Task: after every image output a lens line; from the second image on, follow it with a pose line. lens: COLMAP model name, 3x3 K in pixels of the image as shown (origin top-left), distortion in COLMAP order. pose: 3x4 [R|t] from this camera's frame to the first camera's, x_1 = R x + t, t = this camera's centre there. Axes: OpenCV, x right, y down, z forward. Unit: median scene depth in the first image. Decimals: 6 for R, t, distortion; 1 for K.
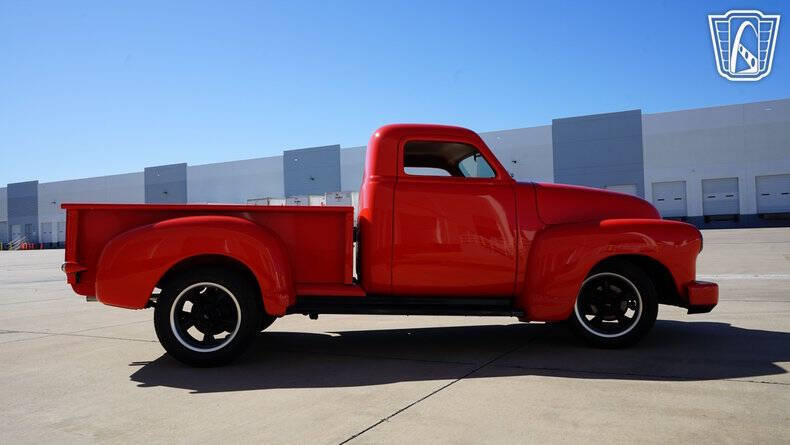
lens RADIAL K [[629.1, 0, 401.4], [0, 629.1, 227.6], [0, 0, 1]] dist [-0.020803, 0.020909]
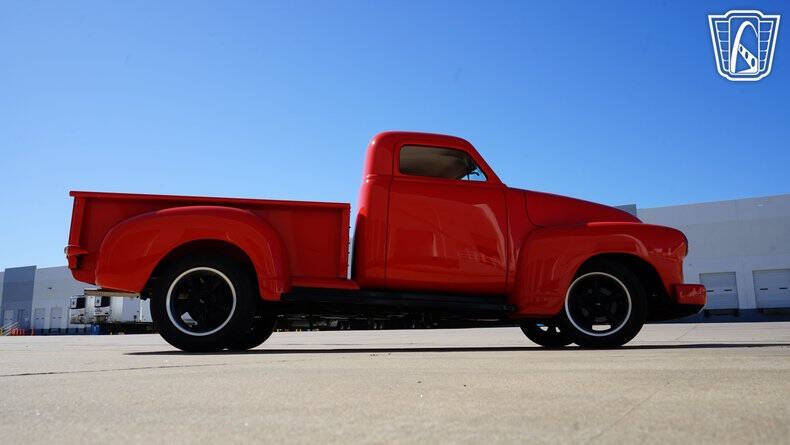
lens RADIAL K [[629.1, 0, 401.6], [0, 629.1, 222.2], [0, 0, 1]] dist [-0.020803, 0.020909]
pose [[0.999908, 0.013366, 0.002245, 0.007482], [-0.012855, 0.987788, -0.155271, 0.149419], [-0.004293, 0.155228, 0.987869, -0.022915]]
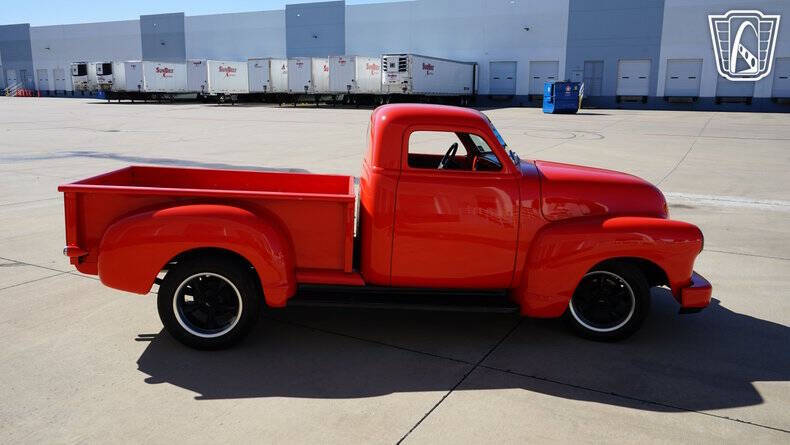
lens RADIAL K [[629.1, 0, 401.0], [0, 629.1, 226.5], [0, 0, 1]] dist [-0.020803, 0.020909]
pose [[0.999061, 0.043268, 0.002134, -0.003559], [-0.042693, 0.975041, 0.217883, -0.196127], [0.007347, -0.217770, 0.975973, 0.026609]]
